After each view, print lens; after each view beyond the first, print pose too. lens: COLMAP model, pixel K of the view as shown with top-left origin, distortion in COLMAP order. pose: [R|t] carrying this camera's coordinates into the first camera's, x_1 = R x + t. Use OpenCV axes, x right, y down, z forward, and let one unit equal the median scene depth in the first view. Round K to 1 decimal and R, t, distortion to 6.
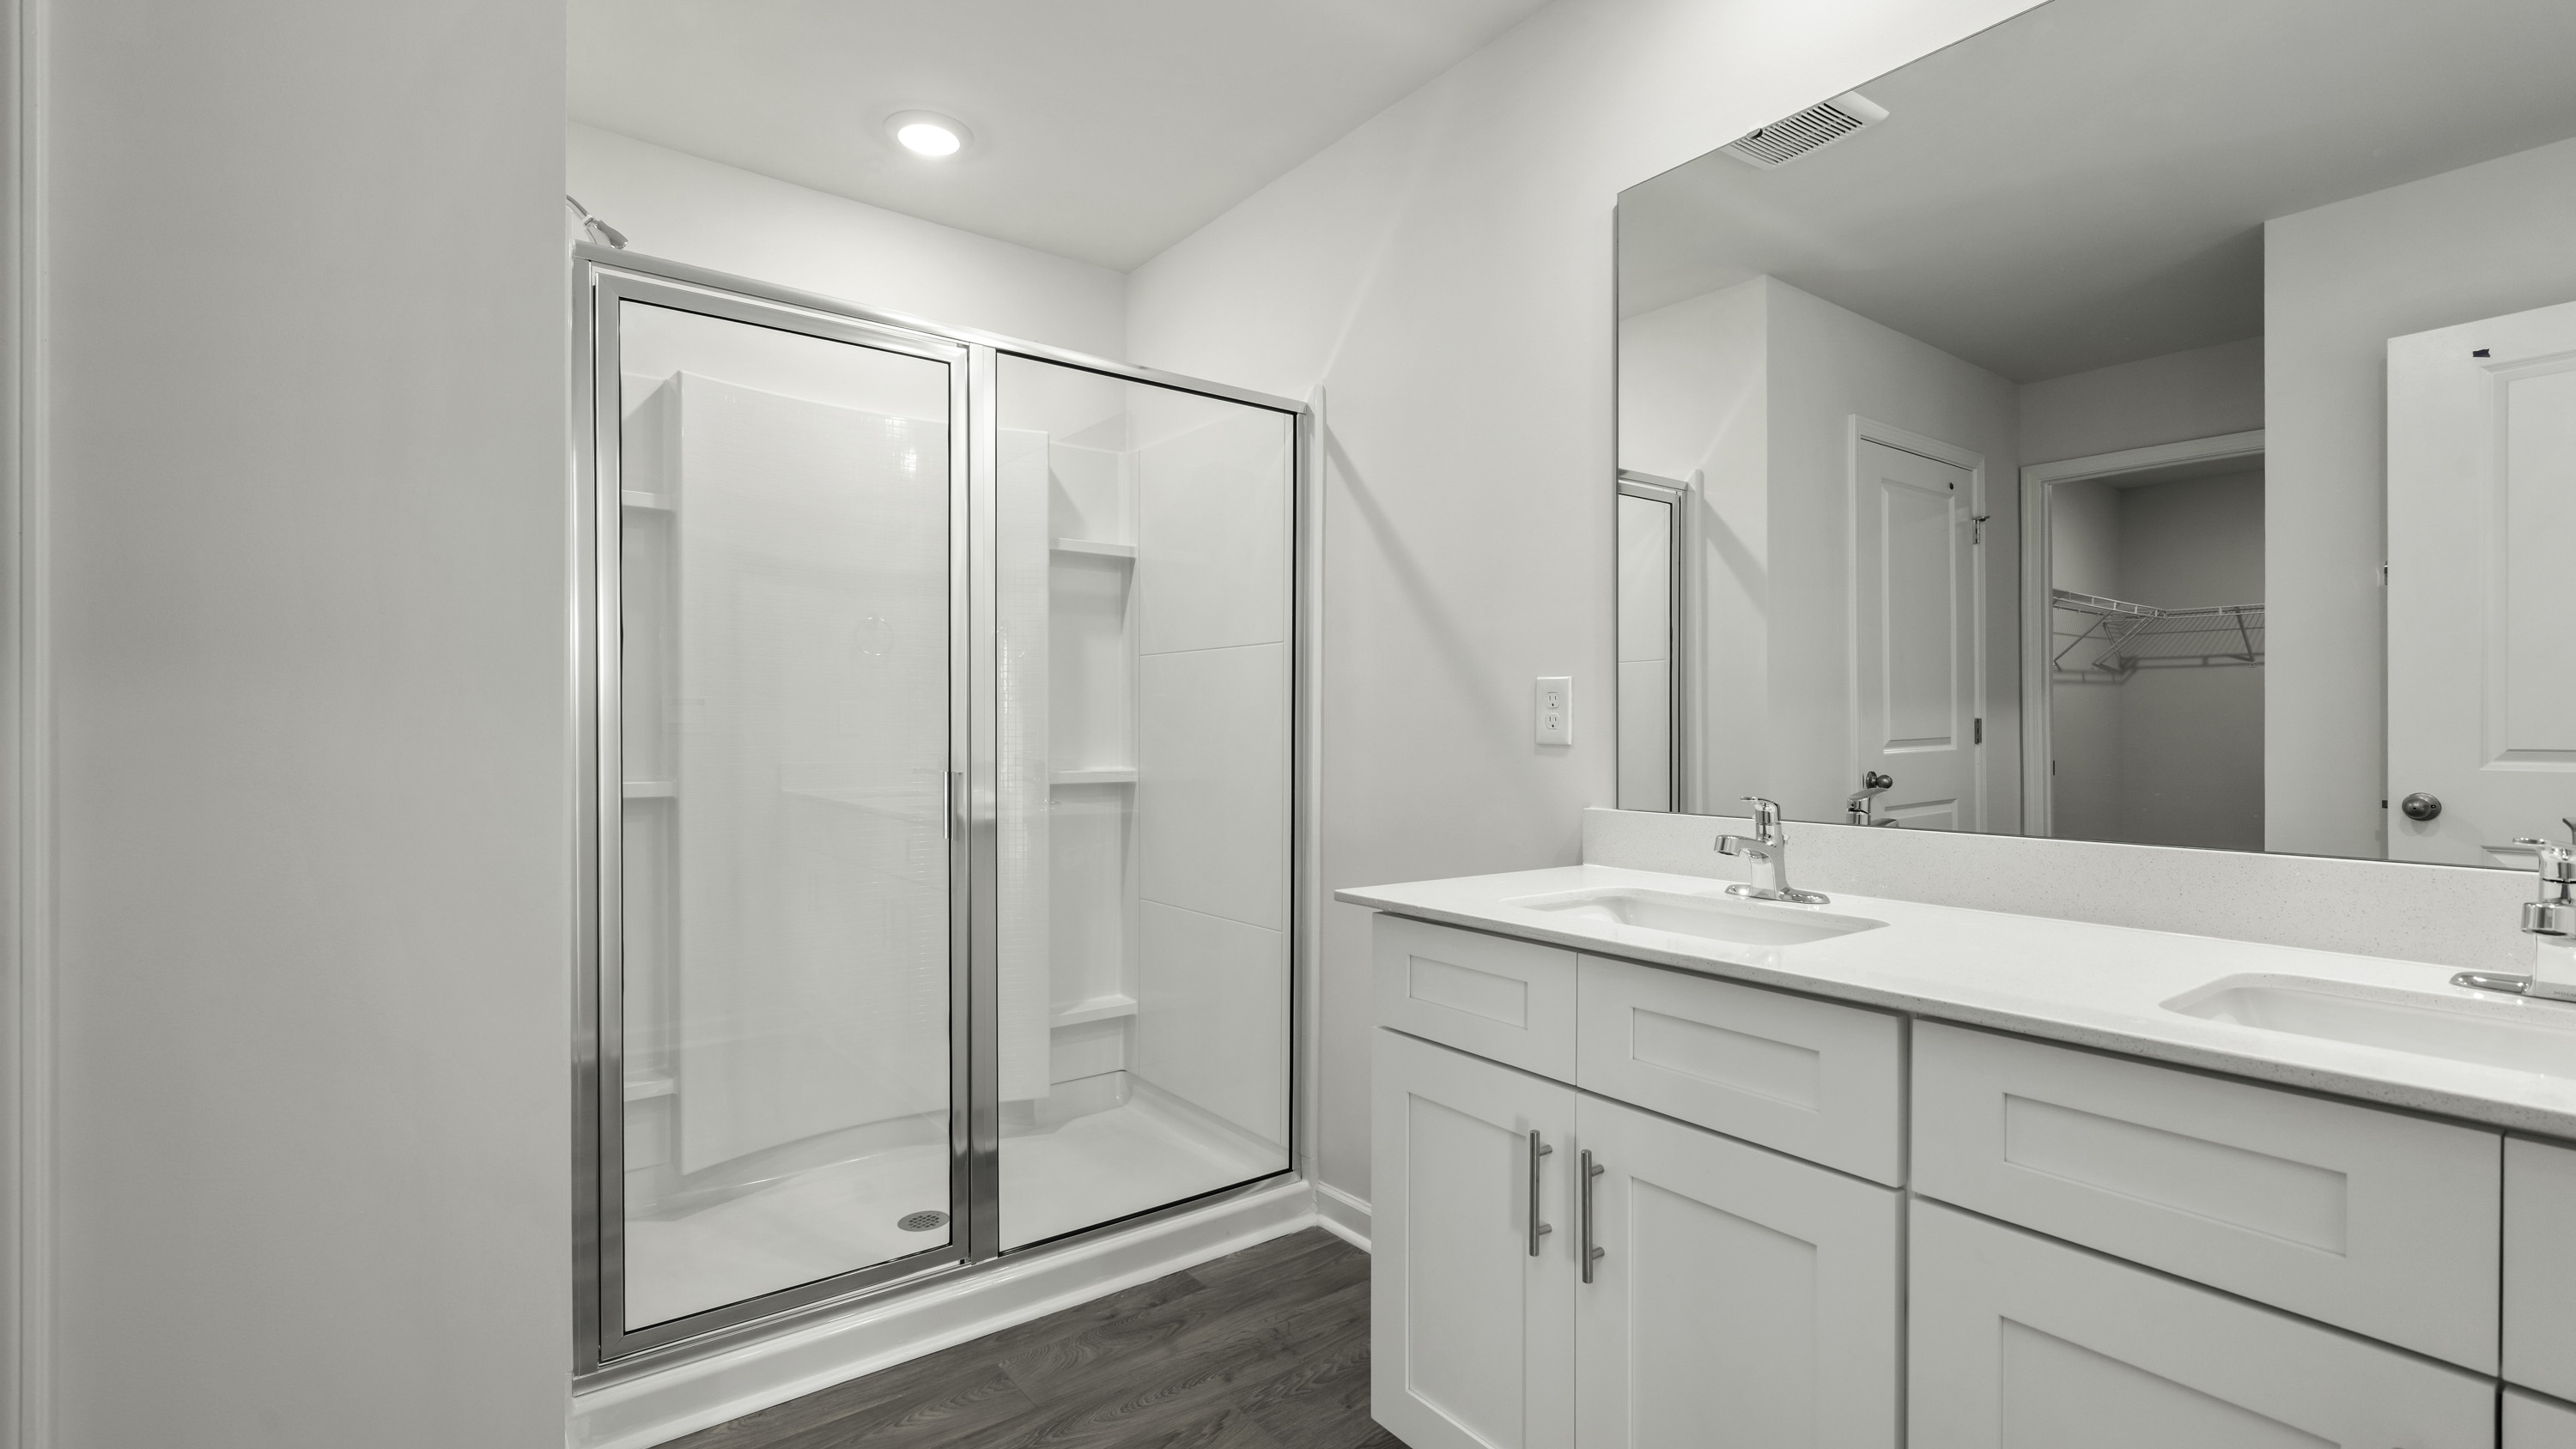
lens RADIAL K [[1129.0, 0, 1288.0], [0, 1129.0, 724.5], [0, 0, 1]] dist [0.000447, 0.000017]
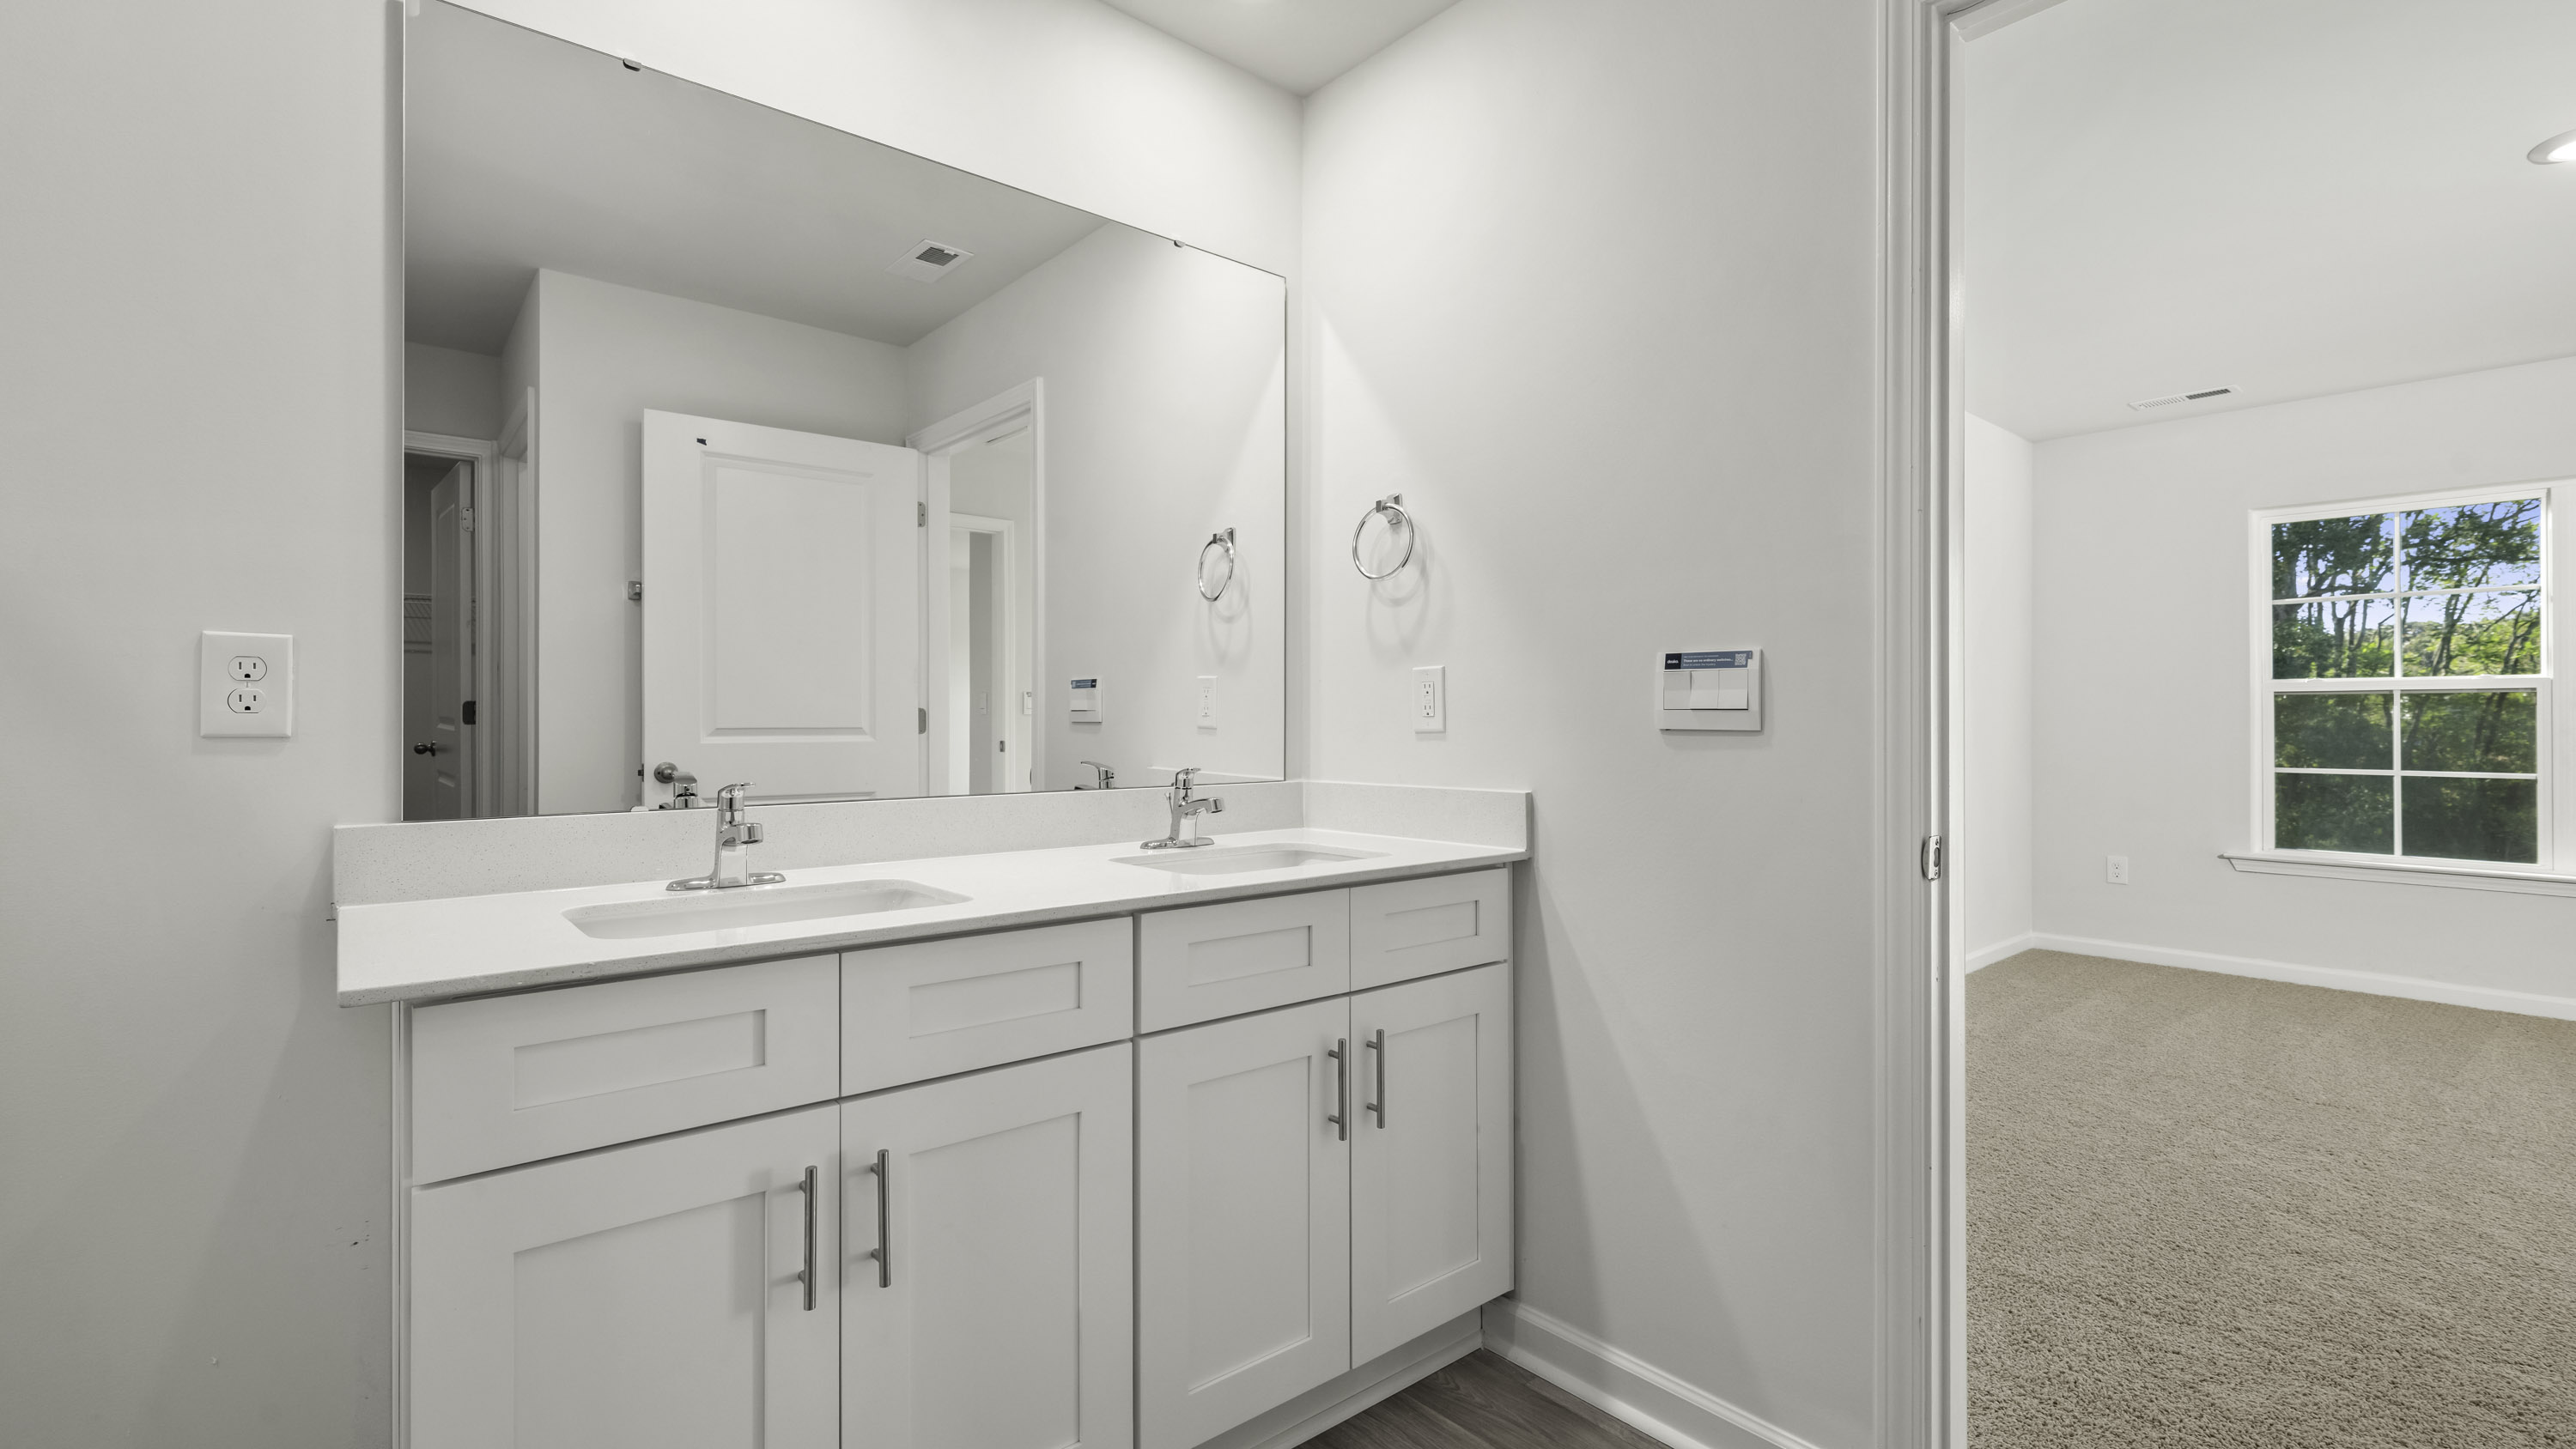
lens RADIAL K [[1129.0, 0, 1288.0], [0, 1129.0, 724.5], [0, 0, 1]] dist [0.000447, 0.000017]
pose [[-0.048182, -0.008983, 0.998798, -0.447891], [-0.004745, 0.999950, 0.008765, 0.002278], [-0.998827, -0.004317, -0.048222, 0.439585]]
